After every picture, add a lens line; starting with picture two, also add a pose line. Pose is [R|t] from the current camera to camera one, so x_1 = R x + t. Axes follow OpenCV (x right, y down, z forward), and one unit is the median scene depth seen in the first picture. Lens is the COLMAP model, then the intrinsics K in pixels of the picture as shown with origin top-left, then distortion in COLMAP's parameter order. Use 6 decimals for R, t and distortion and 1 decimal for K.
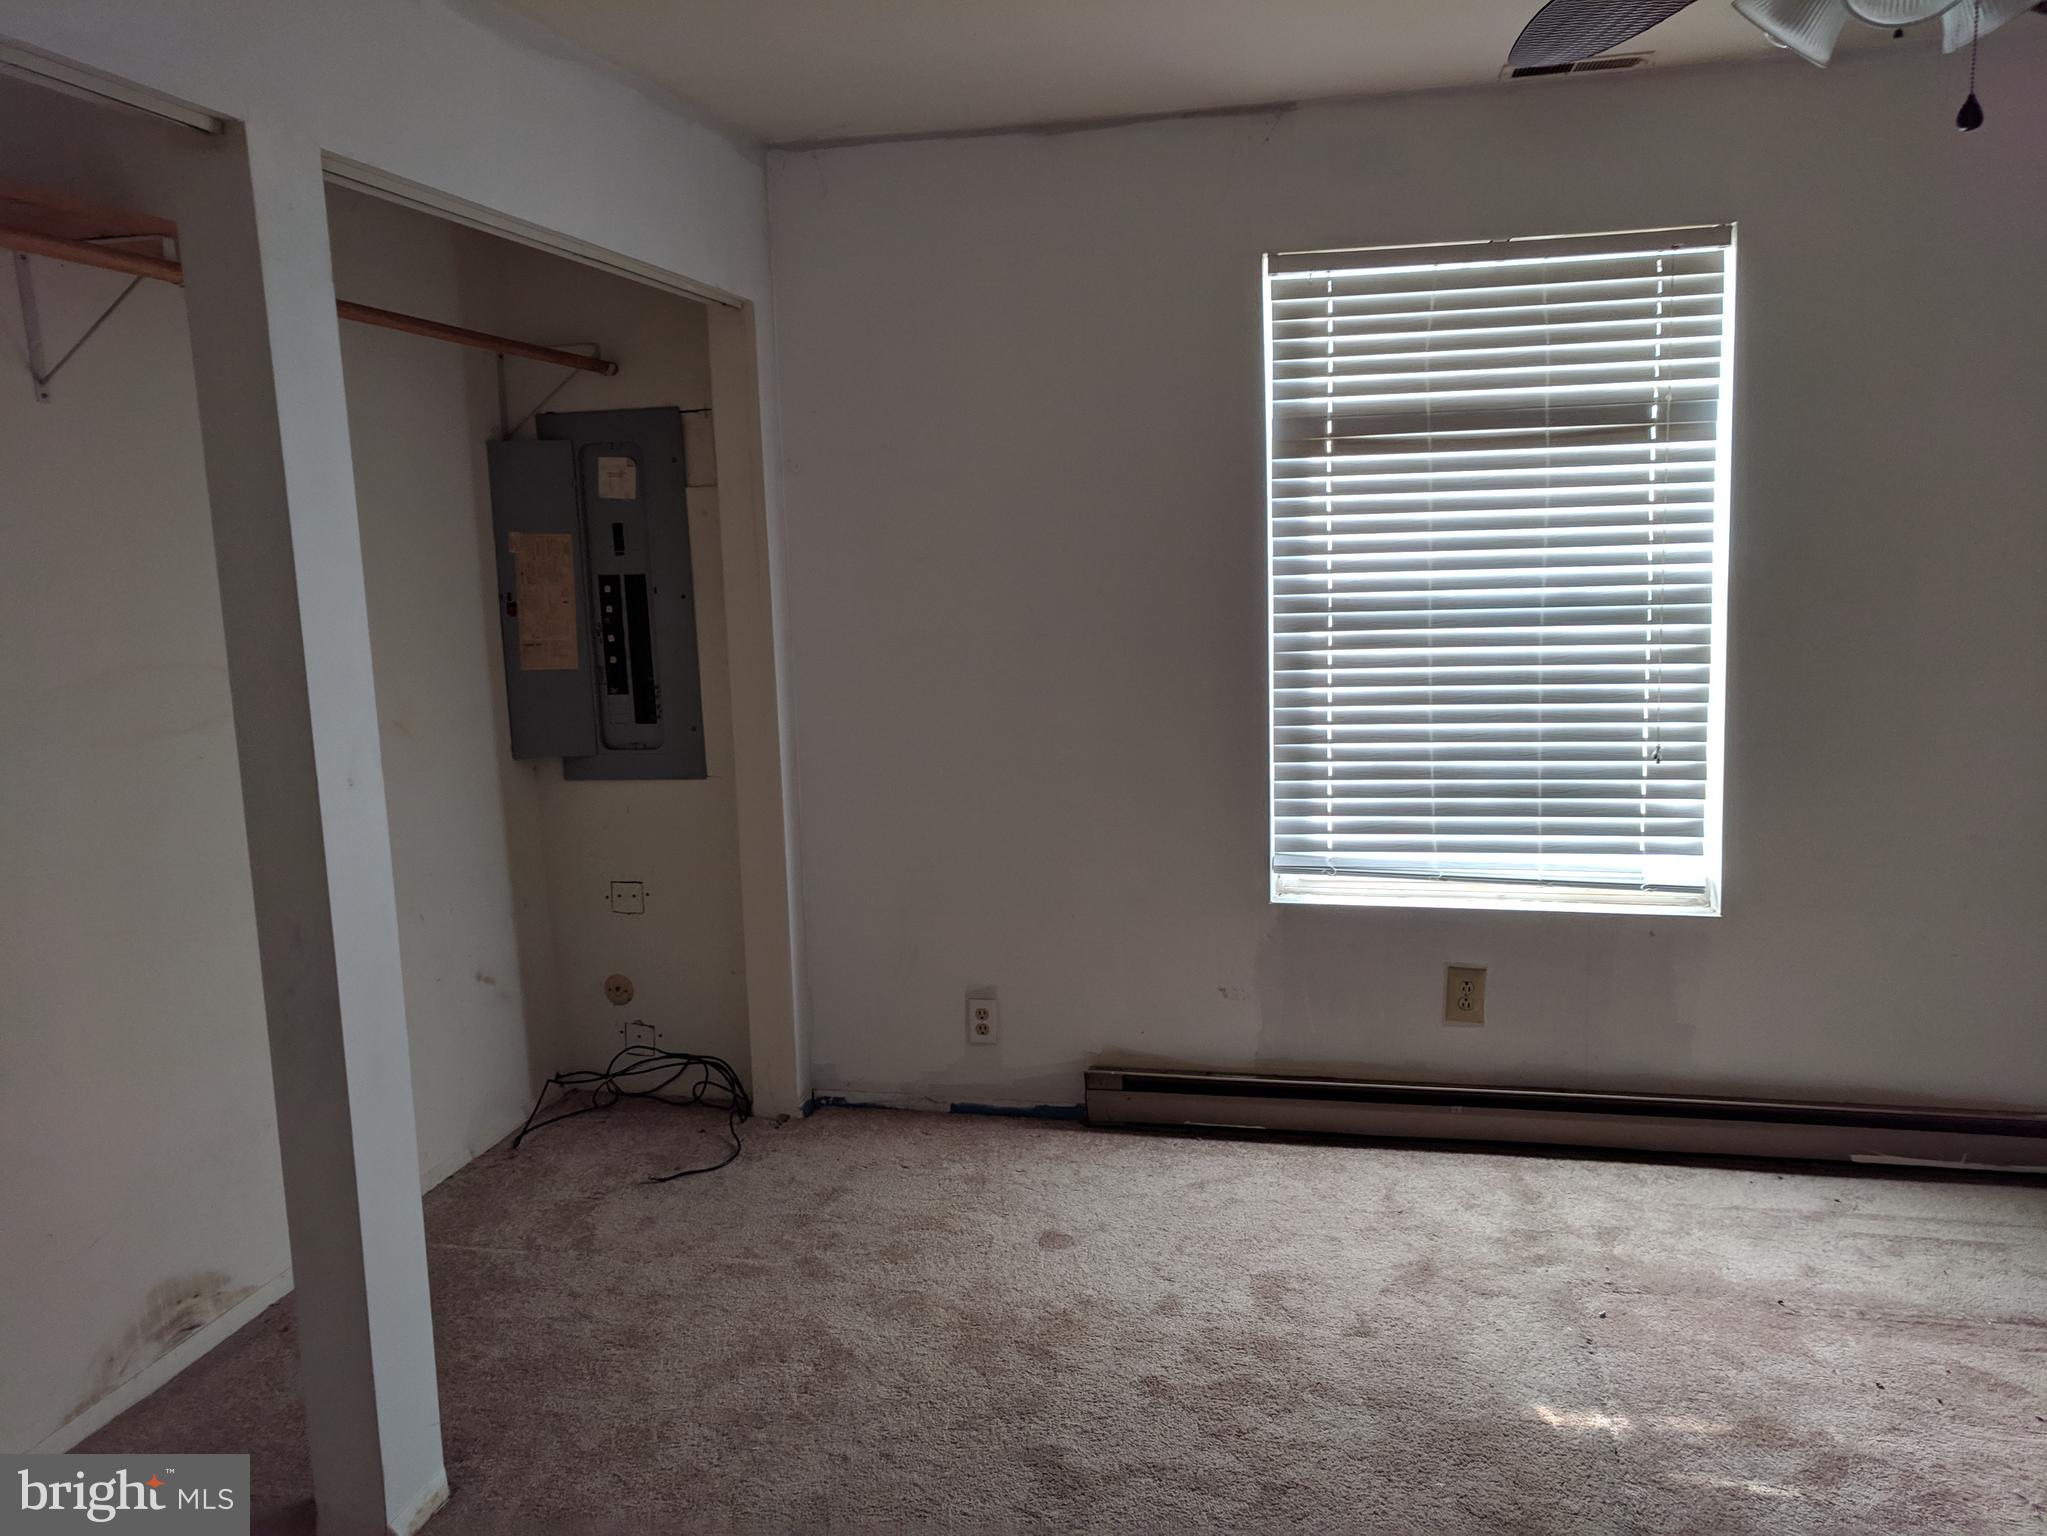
lens RADIAL K [[1547.7, 0, 1024.0], [0, 1547.7, 756.3], [0, 0, 1]] dist [0.003137, 0.021773]
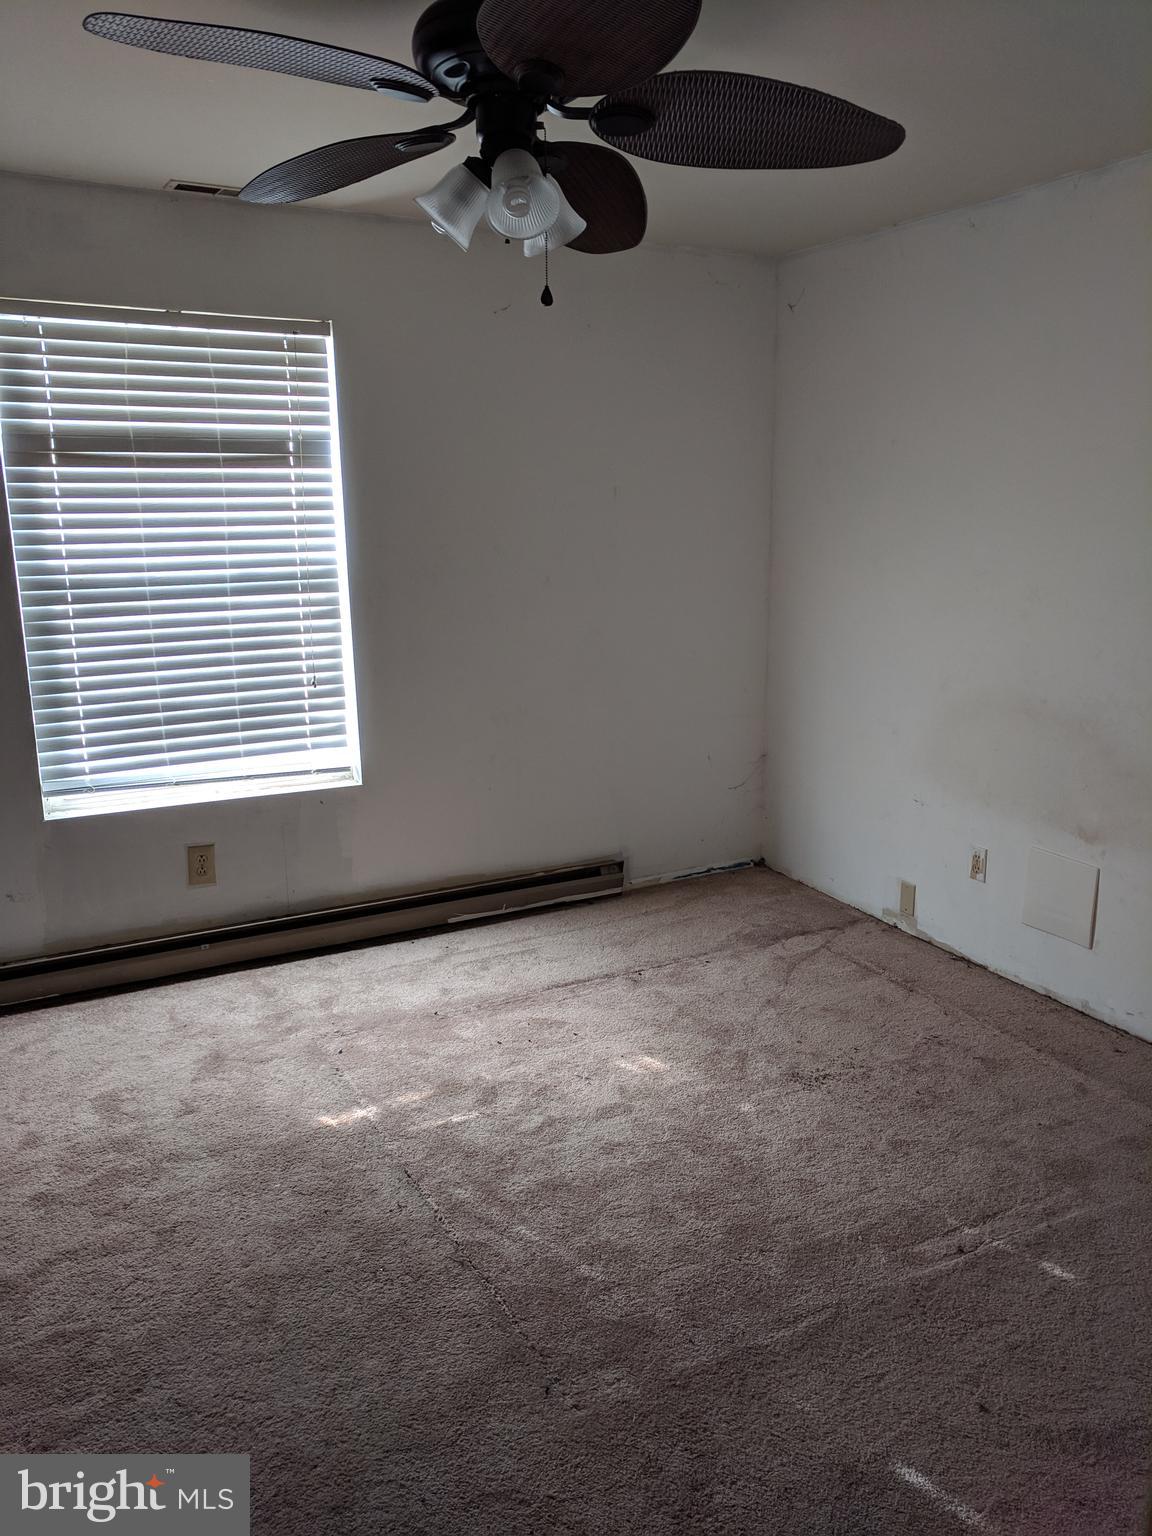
lens RADIAL K [[1161.4, 0, 570.9], [0, 1161.4, 765.4], [0, 0, 1]] dist [0.003137, 0.021773]
pose [[0.764365, -0.118817, 0.633742, -0.118824], [0.079233, 0.992734, 0.090558, -0.002987], [-0.639897, -0.019006, 0.768226, -0.012416]]
